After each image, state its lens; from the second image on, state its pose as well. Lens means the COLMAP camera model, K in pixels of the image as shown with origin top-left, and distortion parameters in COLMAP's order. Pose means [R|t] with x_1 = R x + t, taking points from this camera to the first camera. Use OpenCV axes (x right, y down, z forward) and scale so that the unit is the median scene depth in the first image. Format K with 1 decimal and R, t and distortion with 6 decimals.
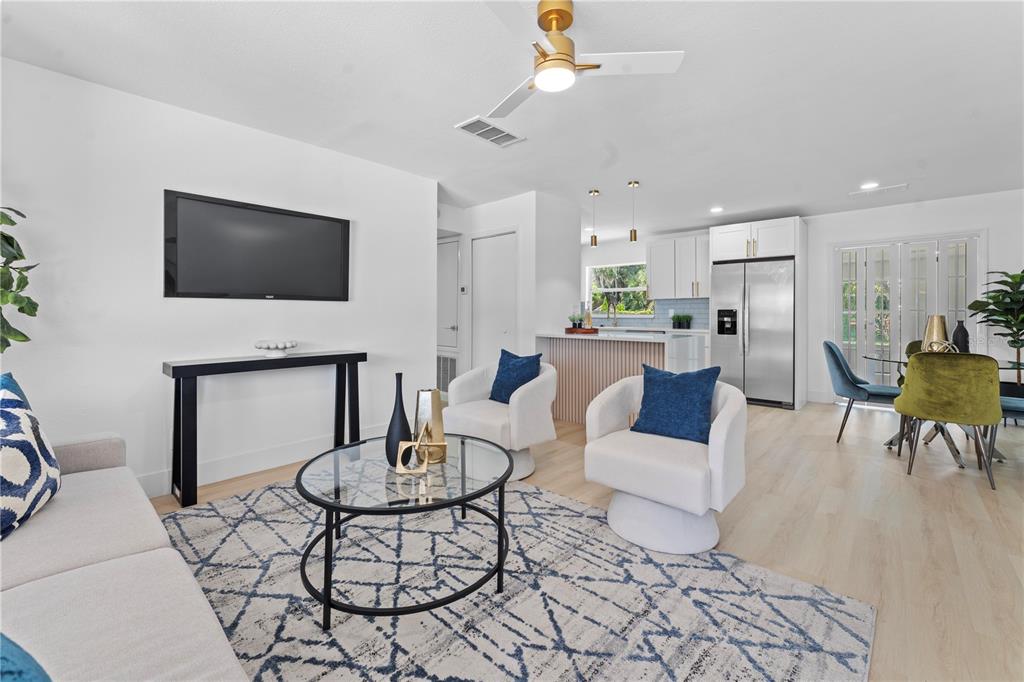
lens RADIAL K [[420.3, 0, 513.5], [0, 420.3, 315.8], [0, 0, 1]] dist [0.002291, -0.000205]
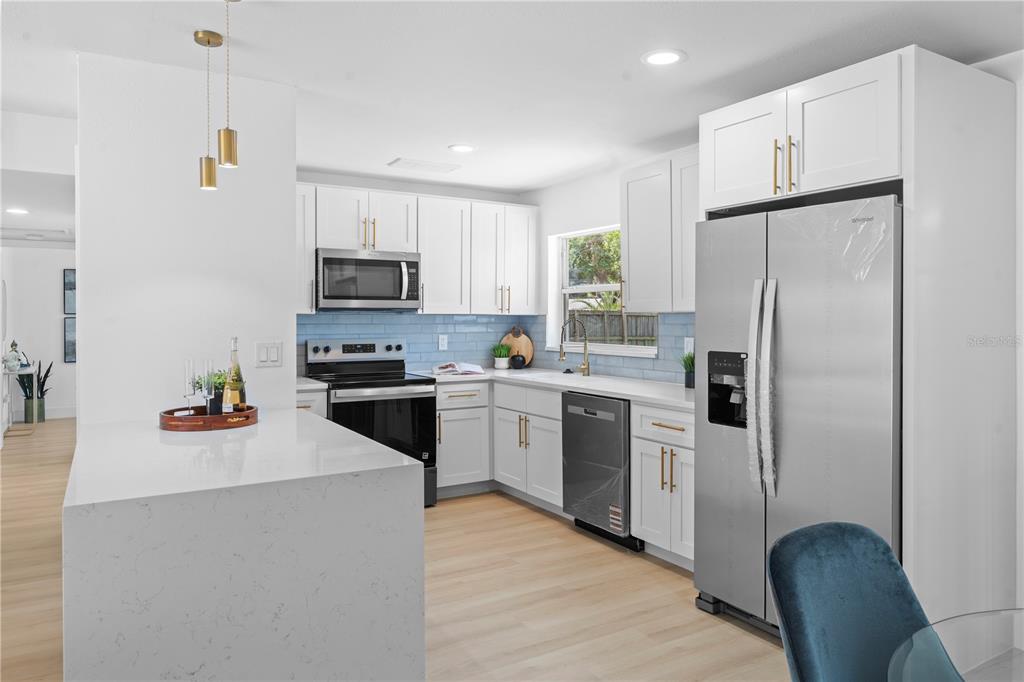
lens RADIAL K [[687.9, 0, 511.0], [0, 687.9, 318.9], [0, 0, 1]] dist [-0.000037, -0.001401]
pose [[0.958687, -0.003784, -0.284437, 0.955736], [0.003837, 0.999993, -0.000372, -0.080813], [0.284436, -0.000734, 0.958695, 0.801237]]
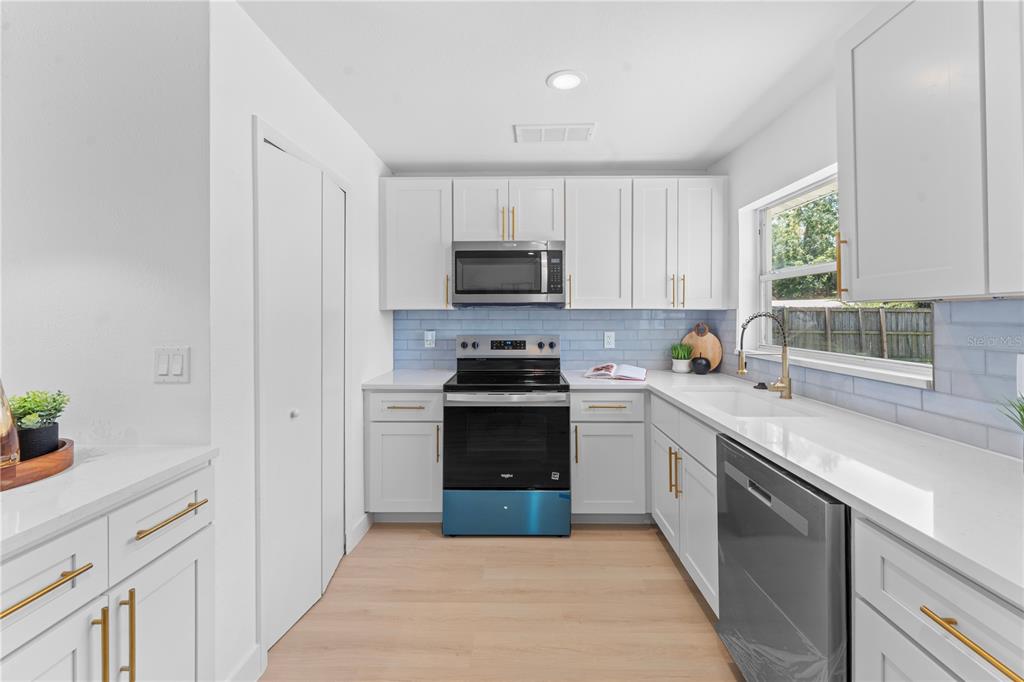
lens RADIAL K [[420.3, 0, 513.5], [0, 420.3, 315.8], [0, 0, 1]] dist [0.002291, -0.000205]
pose [[0.660205, -0.003979, -0.751075, 0.871656], [0.004060, 0.999990, -0.001729, -0.077758], [0.751075, -0.001908, 0.660214, 1.743062]]
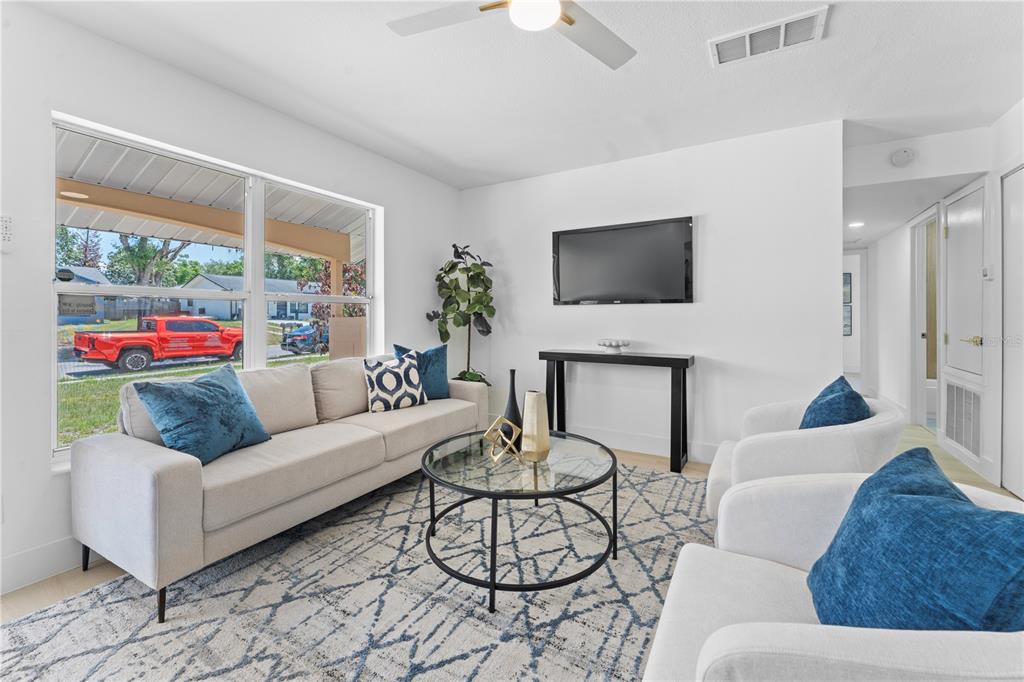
lens RADIAL K [[420.3, 0, 513.5], [0, 420.3, 315.8], [0, 0, 1]] dist [0.002291, -0.000205]
pose [[0.216912, -0.001670, -0.976190, 0.532639], [-0.003807, 0.999989, -0.002556, -0.001888], [0.976184, 0.004271, 0.216904, 0.498162]]
